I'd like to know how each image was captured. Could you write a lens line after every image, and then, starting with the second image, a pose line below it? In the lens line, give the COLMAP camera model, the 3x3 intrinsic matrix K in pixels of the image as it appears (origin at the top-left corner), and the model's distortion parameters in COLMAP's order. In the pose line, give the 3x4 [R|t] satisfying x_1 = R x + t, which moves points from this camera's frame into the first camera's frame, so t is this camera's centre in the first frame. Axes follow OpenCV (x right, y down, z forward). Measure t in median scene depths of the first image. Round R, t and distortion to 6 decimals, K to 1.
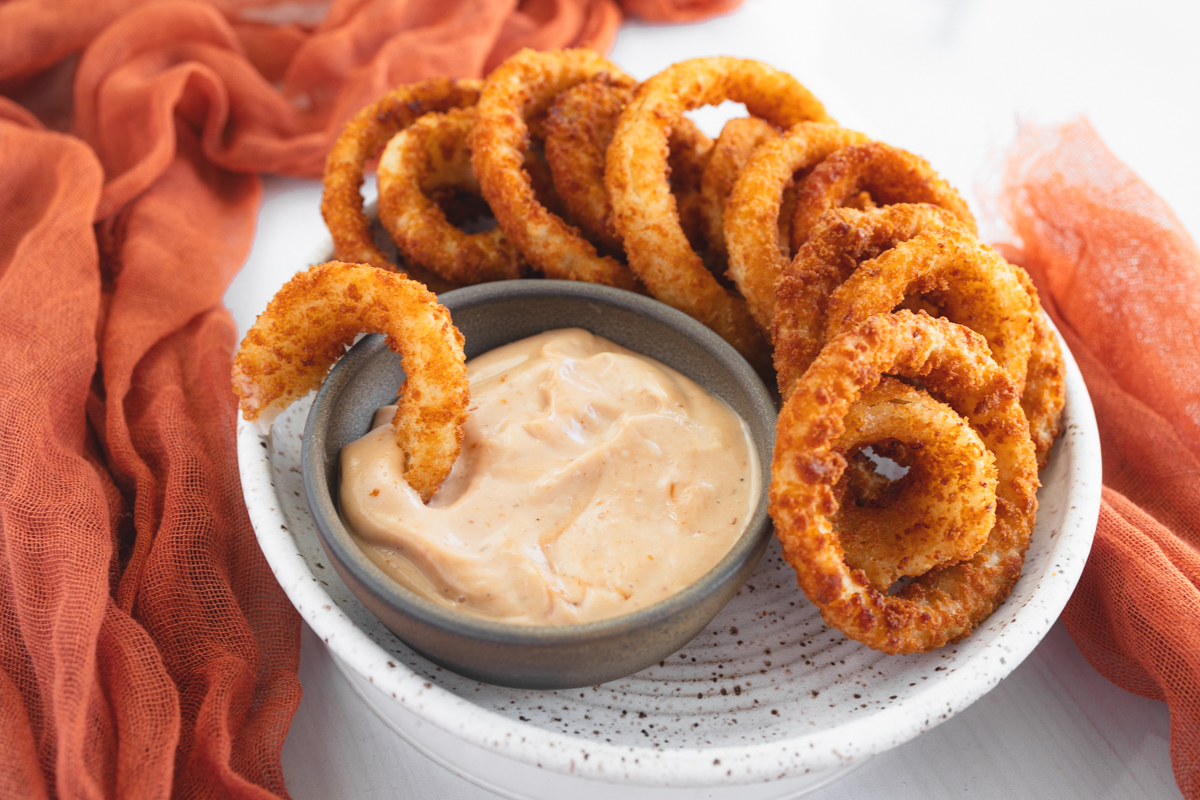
lens RADIAL K [[1259.2, 0, 600.0], [0, 1259.2, 400.0], [0, 0, 1]] dist [0.015415, 0.016612]
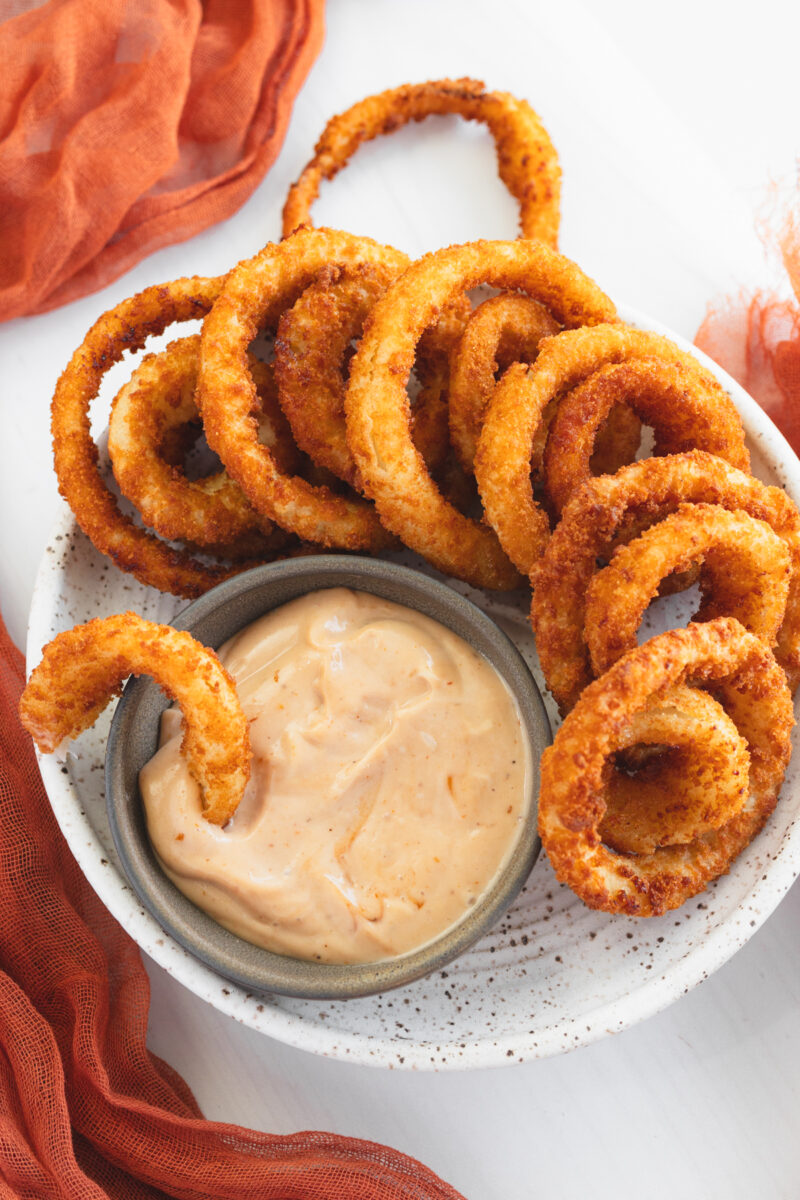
lens RADIAL K [[1498.8, 0, 364.4], [0, 1498.8, 578.4], [0, 0, 1]] dist [0.015345, -0.011368]
pose [[0.991864, -0.119480, -0.043933, 0.062597], [0.126671, 0.892034, 0.433856, -0.657488], [-0.012647, -0.435891, 0.899911, -0.076810]]
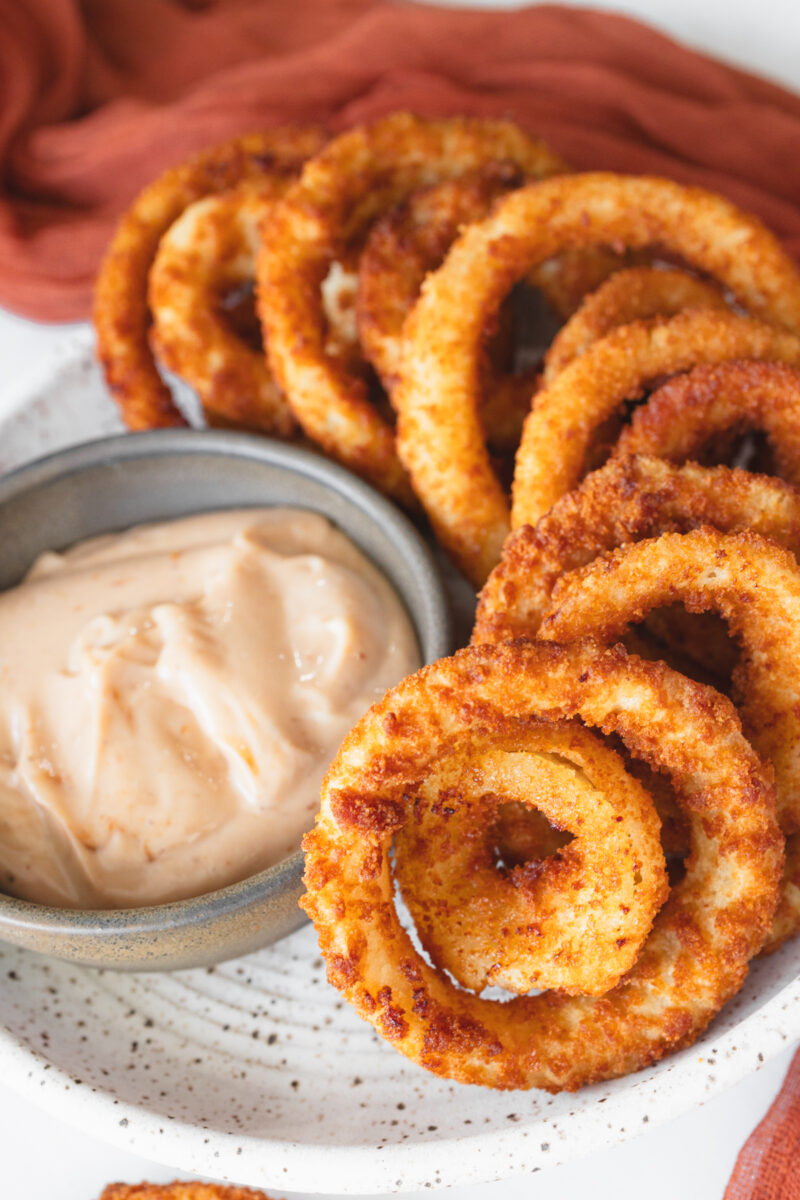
lens RADIAL K [[1587.3, 0, 464.9], [0, 1587.3, 682.3], [0, 0, 1]] dist [-0.001695, -0.023557]
pose [[0.894011, 0.305405, -0.327829, 0.459718], [-0.246920, 0.946387, 0.208284, -0.206418], [0.373864, -0.105261, 0.921491, 0.164362]]
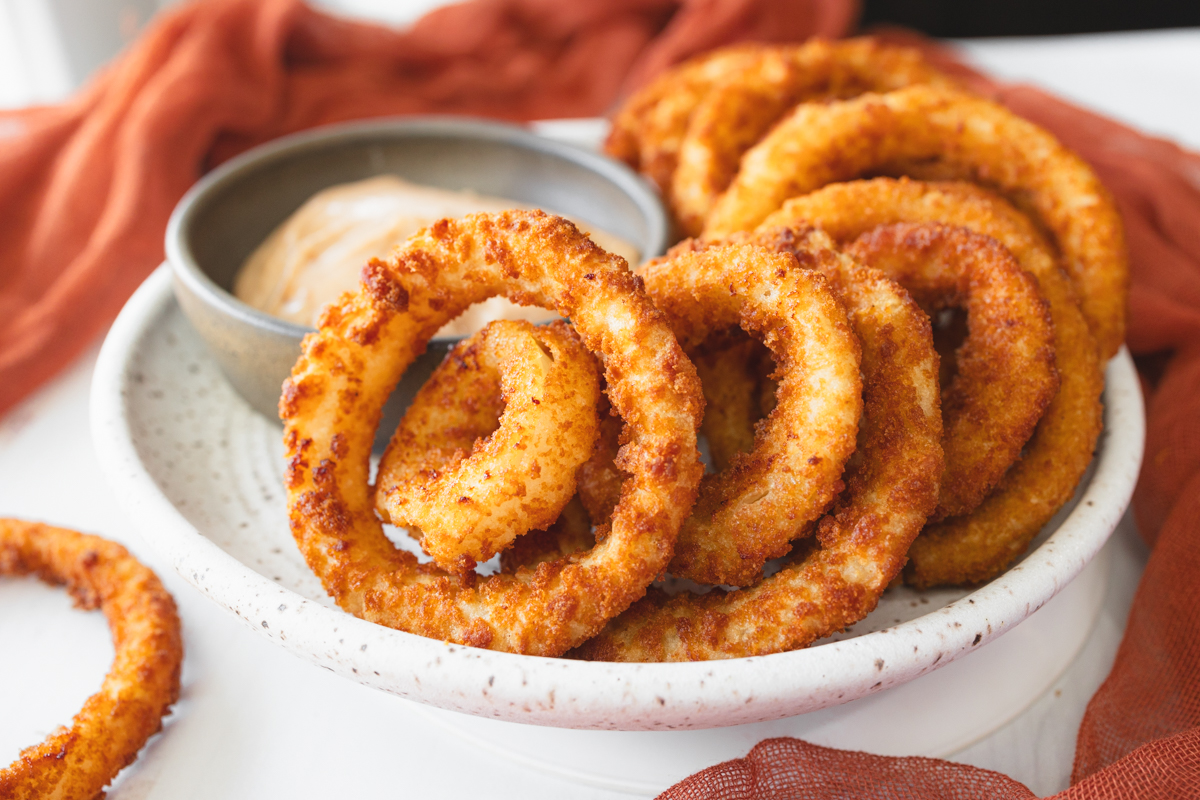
lens RADIAL K [[1275.3, 0, 600.0], [0, 1275.3, 400.0], [0, 0, 1]] dist [0.031610, 0.003046]
pose [[0.337414, 0.504194, -0.794947, 0.852979], [-0.697488, 0.701025, 0.148577, -0.112028], [0.632189, 0.504334, 0.588205, 0.573053]]
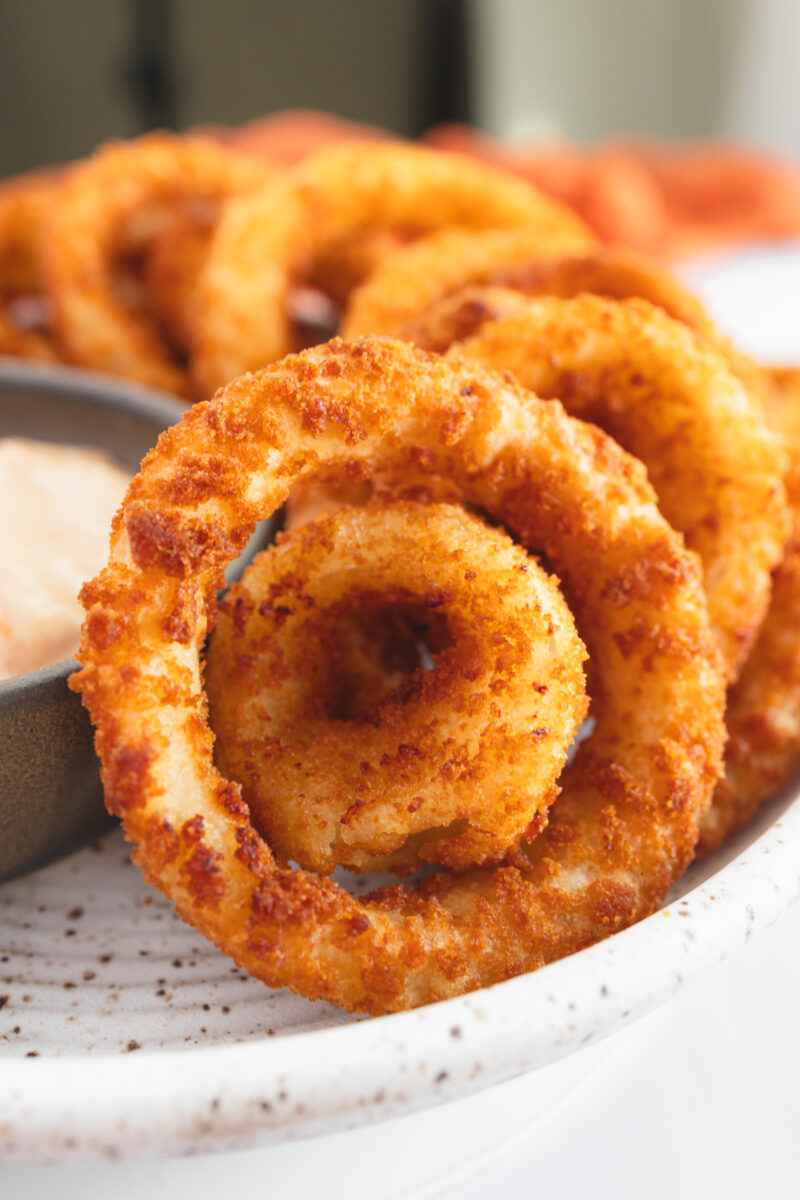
lens RADIAL K [[1339.8, 0, 400.0], [0, 1339.8, 600.0], [0, 0, 1]] dist [0.038177, 0.000372]
pose [[0.947217, 0.159564, -0.278063, 0.380030], [-0.233243, 0.938049, -0.256247, 0.176365], [0.219948, 0.307578, 0.925753, 0.473663]]
